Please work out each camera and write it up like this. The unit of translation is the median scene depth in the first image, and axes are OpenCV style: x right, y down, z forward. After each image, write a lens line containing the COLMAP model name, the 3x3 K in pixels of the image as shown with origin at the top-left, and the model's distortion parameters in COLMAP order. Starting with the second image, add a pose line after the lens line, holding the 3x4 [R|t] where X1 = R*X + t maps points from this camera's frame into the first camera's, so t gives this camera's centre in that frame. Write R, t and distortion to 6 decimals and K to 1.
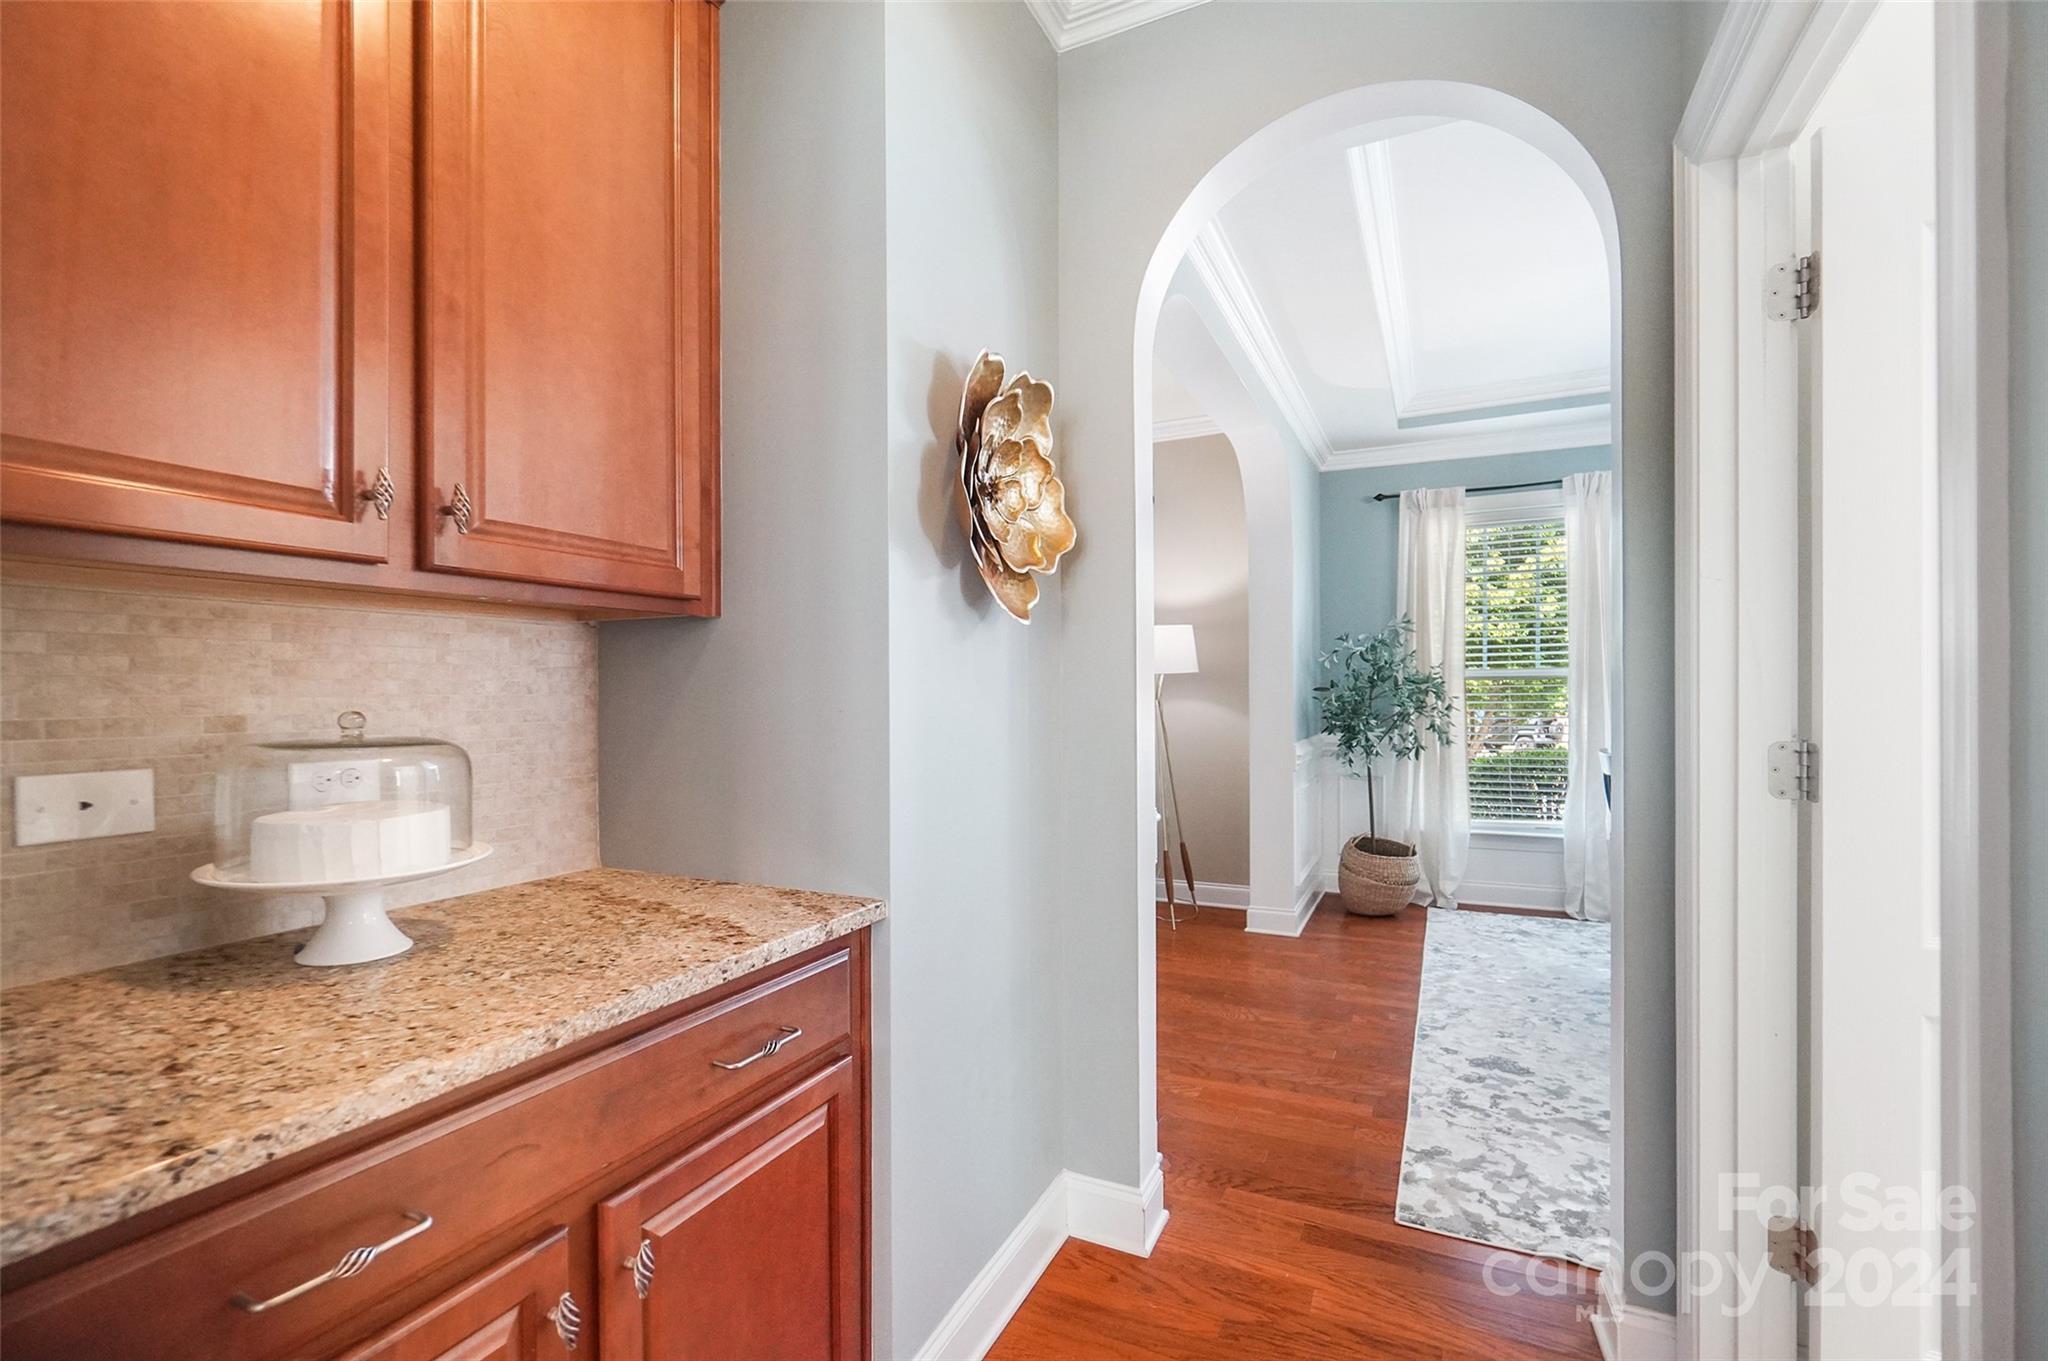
lens RADIAL K [[914.5, 0, 976.2], [0, 914.5, 701.1], [0, 0, 1]] dist [-0.019240, -0.000315]
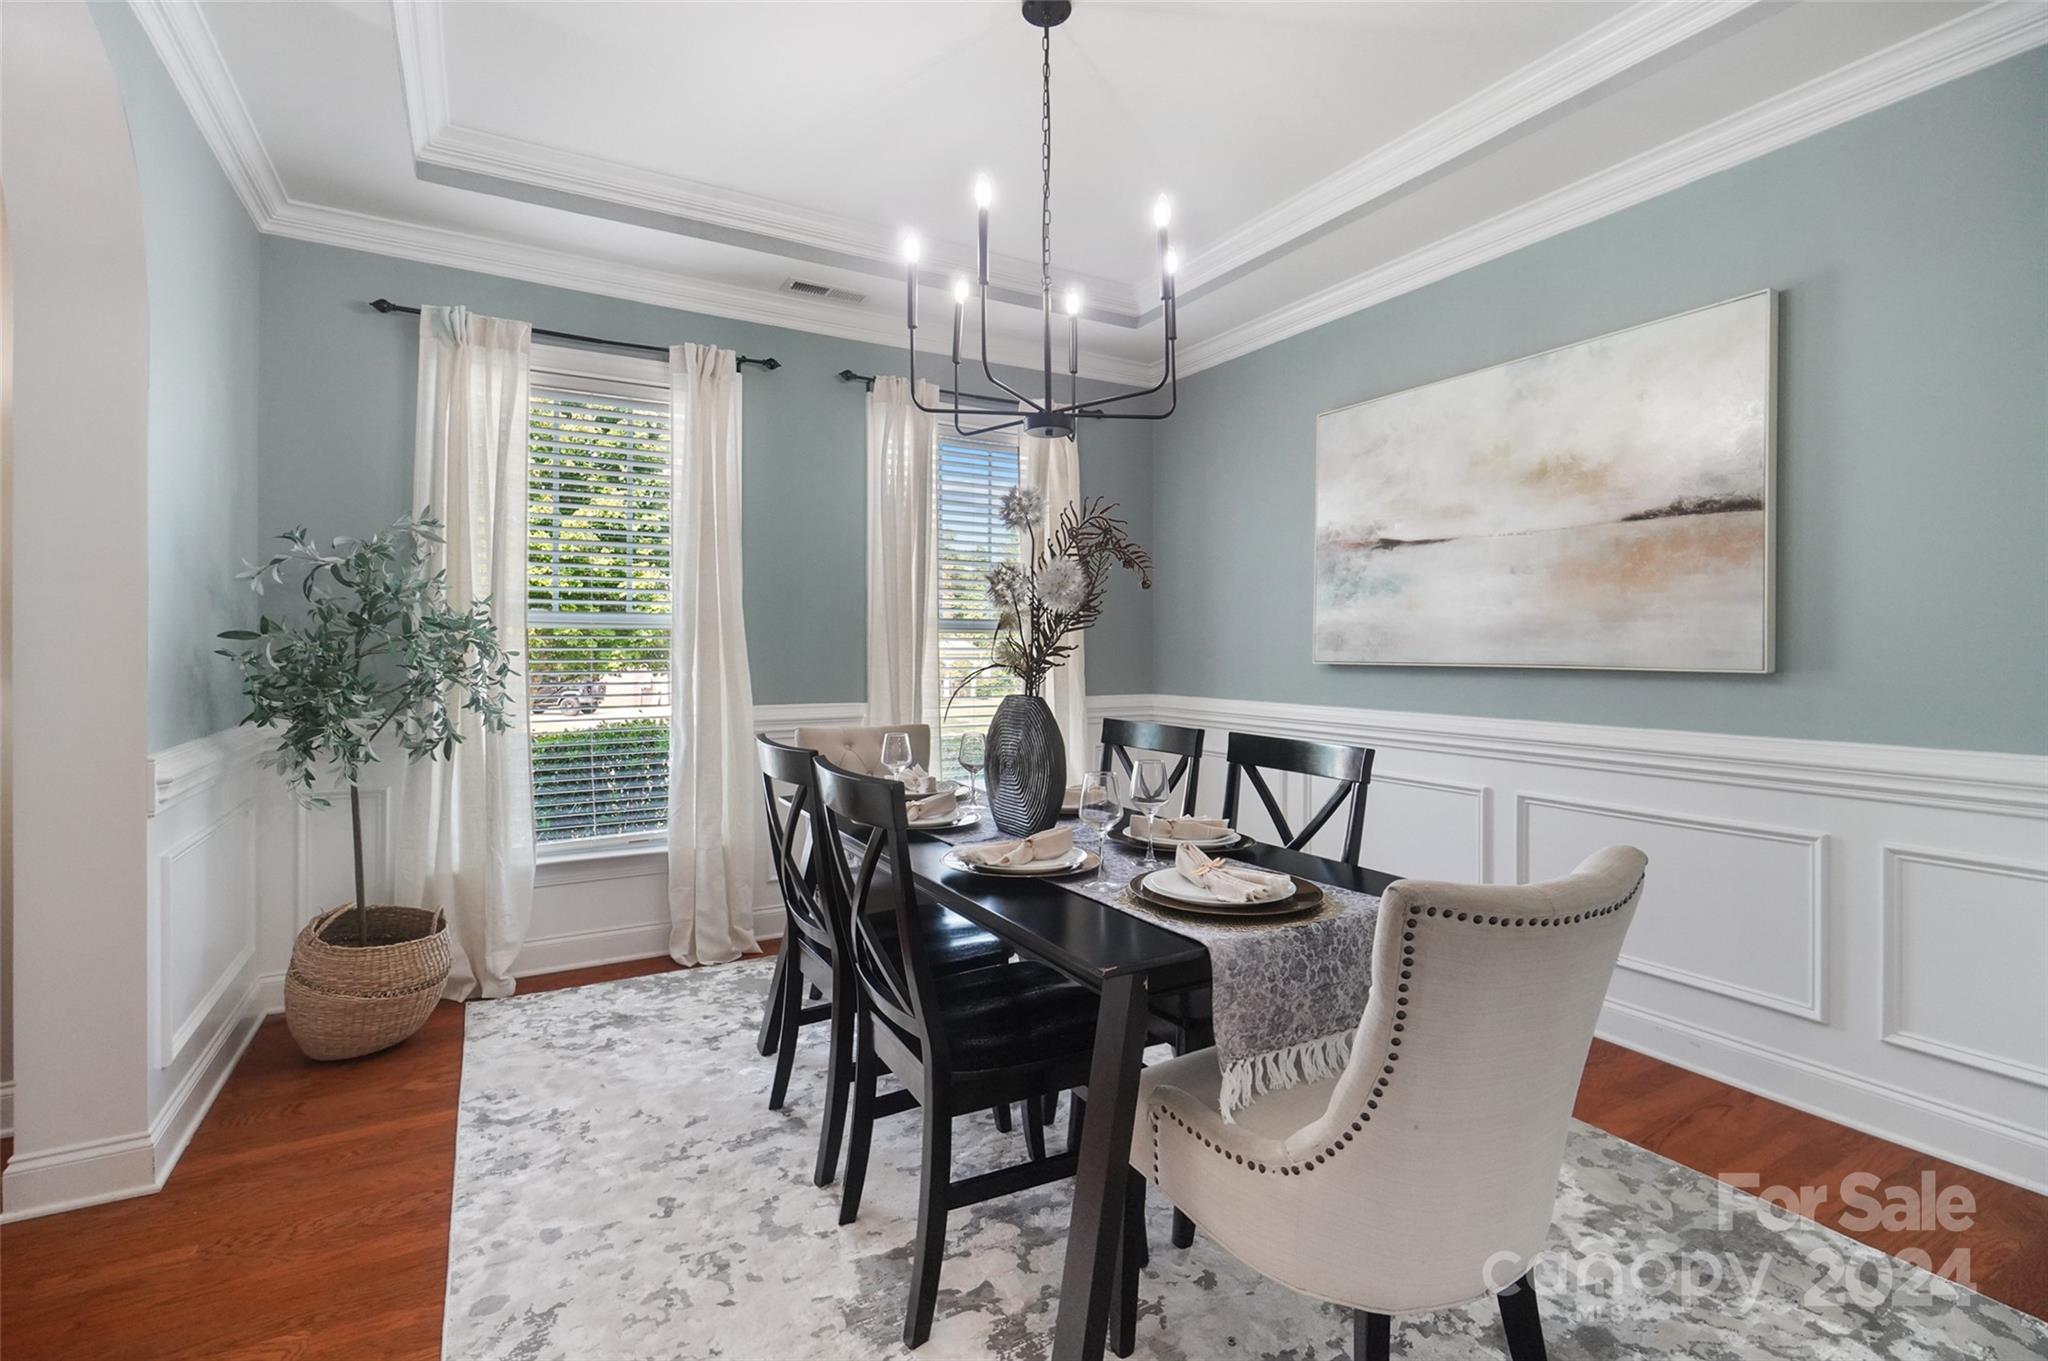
lens RADIAL K [[940.5, 0, 1021.0], [0, 940.5, 654.4], [0, 0, 1]] dist [-0.000099, 0.000503]
pose [[0.547400, 0.005695, 0.836852, 0.182532], [-0.001614, 0.999982, -0.005749, -0.000403], [-0.836870, 0.001796, 0.547399, 0.365826]]
